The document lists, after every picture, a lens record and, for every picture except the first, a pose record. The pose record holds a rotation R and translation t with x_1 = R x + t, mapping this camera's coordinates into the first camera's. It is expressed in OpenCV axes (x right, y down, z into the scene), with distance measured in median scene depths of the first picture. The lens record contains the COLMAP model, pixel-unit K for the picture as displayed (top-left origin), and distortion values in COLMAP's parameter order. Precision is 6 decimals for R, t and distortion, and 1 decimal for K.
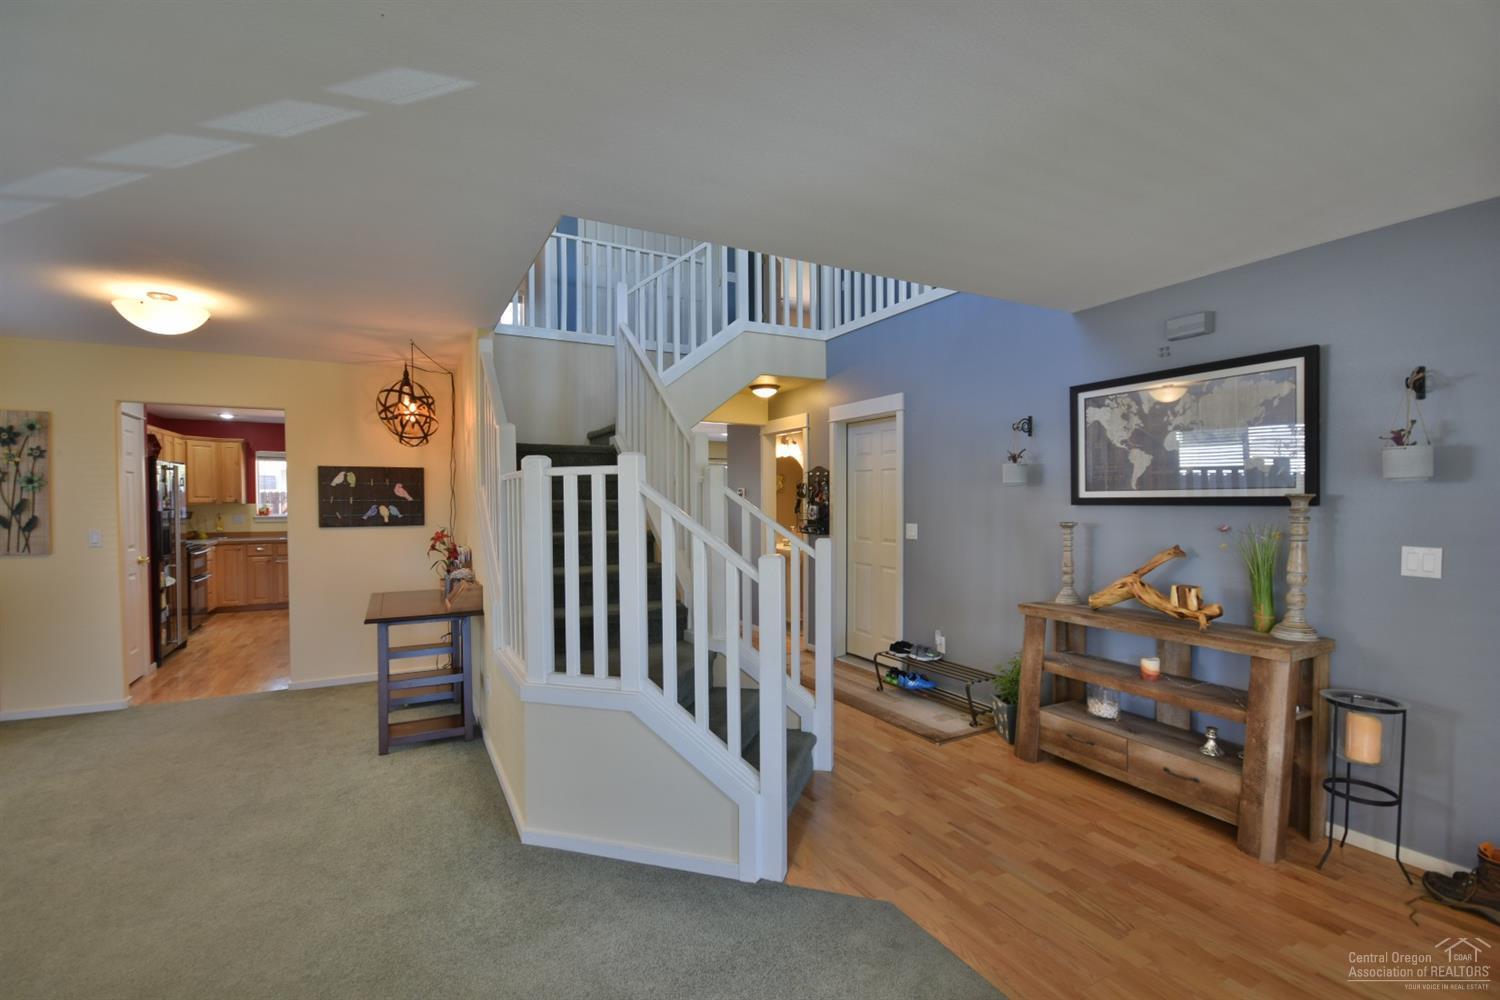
lens RADIAL K [[664.0, 0, 750.0], [0, 664.0, 511.5], [0, 0, 1]] dist [-0.000189, 0.000072]
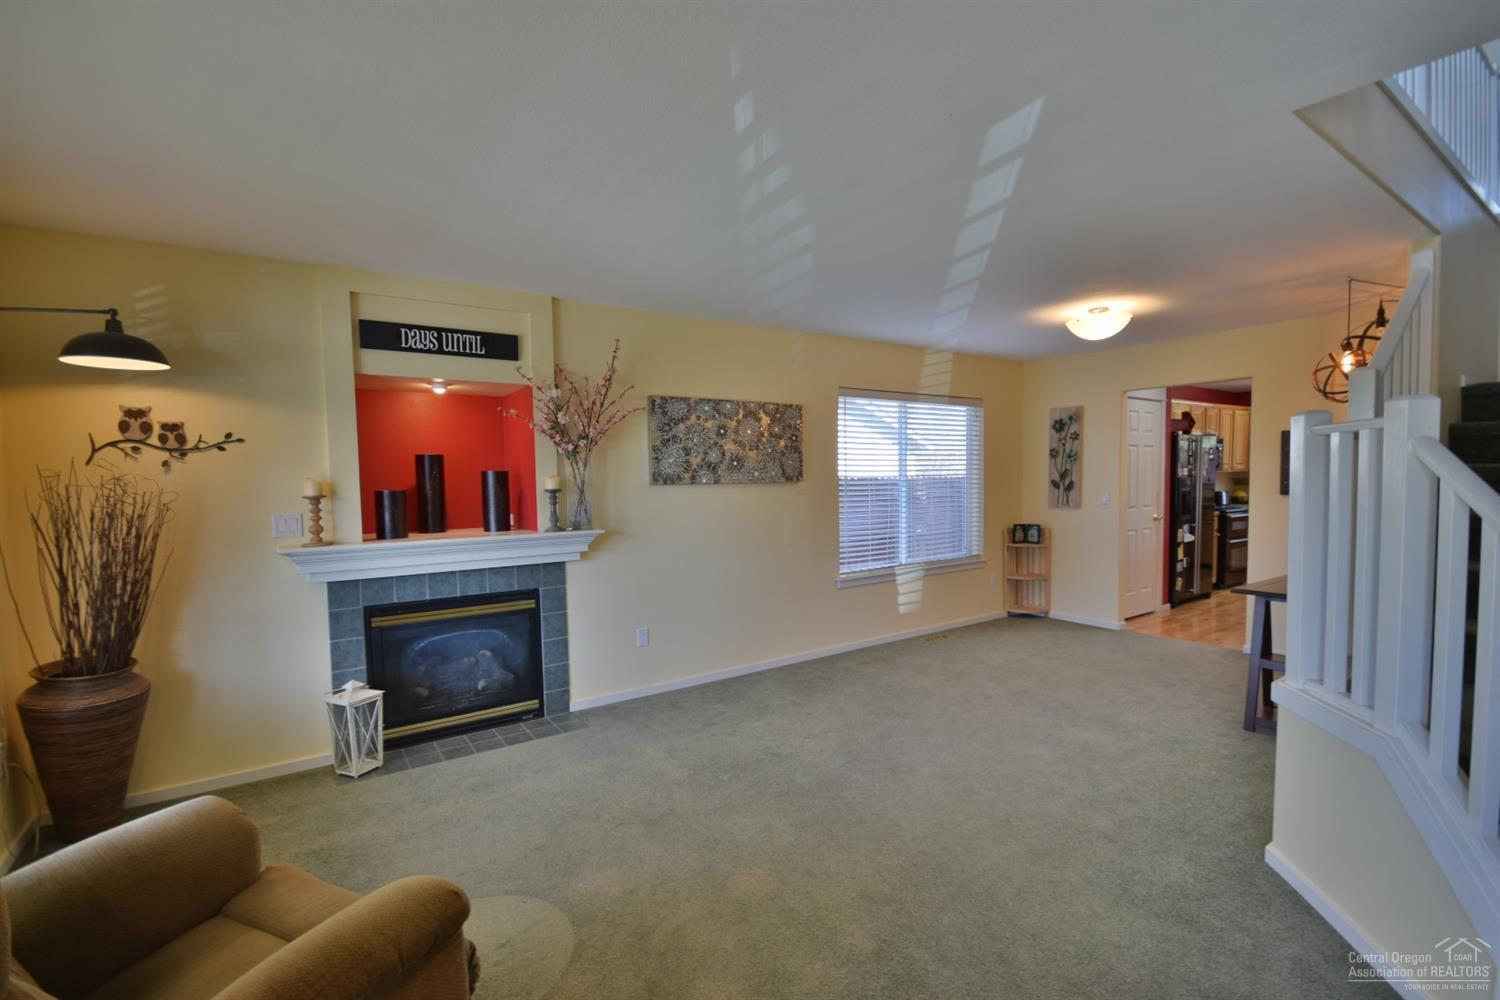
lens RADIAL K [[664.0, 0, 750.0], [0, 664.0, 511.5], [0, 0, 1]] dist [-0.000189, 0.000072]
pose [[0.116511, 0.053870, -0.991727, 0.263203], [-0.002901, 0.998542, 0.053899, -0.001848], [0.993185, -0.003403, 0.116498, 0.144299]]
